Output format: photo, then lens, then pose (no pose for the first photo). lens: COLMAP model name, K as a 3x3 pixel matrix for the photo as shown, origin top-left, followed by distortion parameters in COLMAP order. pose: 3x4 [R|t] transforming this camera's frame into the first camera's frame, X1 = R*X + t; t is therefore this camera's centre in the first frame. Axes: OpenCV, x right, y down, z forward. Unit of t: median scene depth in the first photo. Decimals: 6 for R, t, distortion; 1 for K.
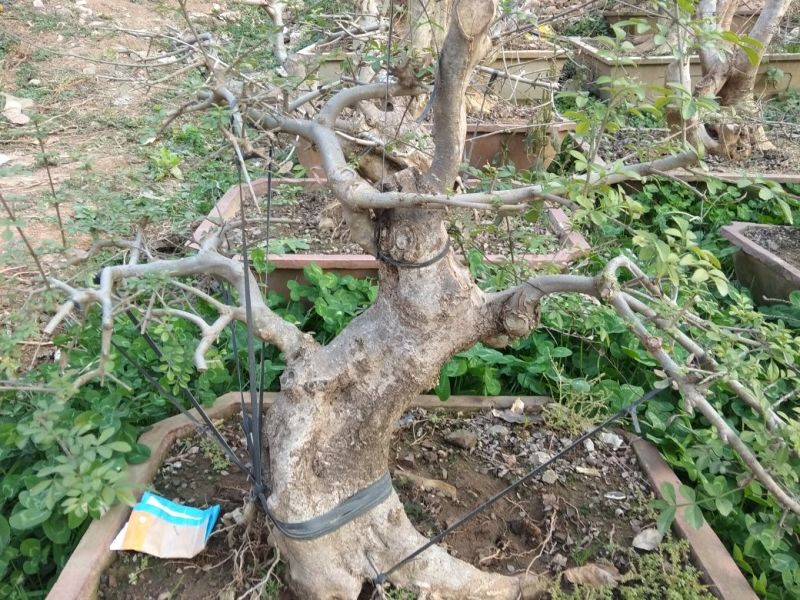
lens RADIAL K [[648.8, 0, 400.0], [0, 648.8, 300.0], [0, 0, 1]] dist [0.081283, -0.101650]
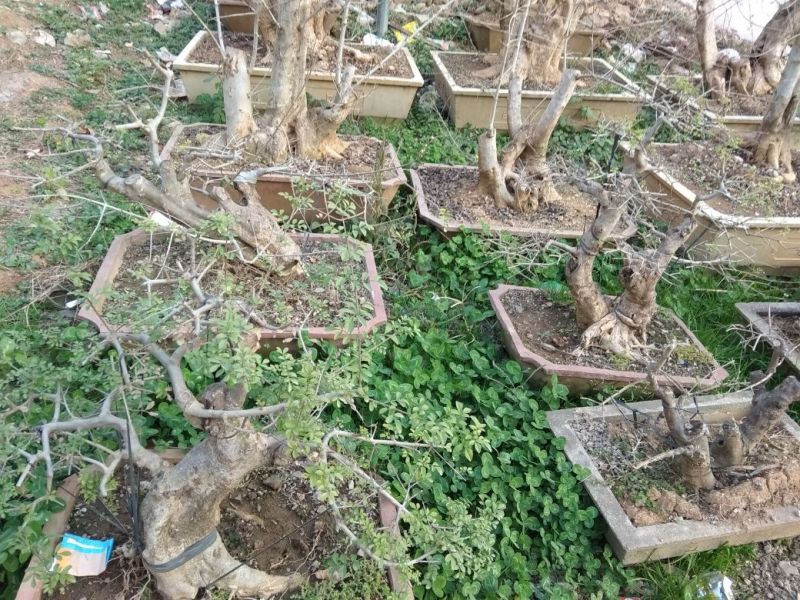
lens RADIAL K [[648.8, 0, 400.0], [0, 648.8, 300.0], [0, 0, 1]] dist [0.081283, -0.101650]
pose [[0.986858, 0.018910, 0.160477, 0.180041], [-0.040159, 0.990671, 0.130225, -0.601187], [-0.156517, -0.134958, 0.978411, -0.740561]]
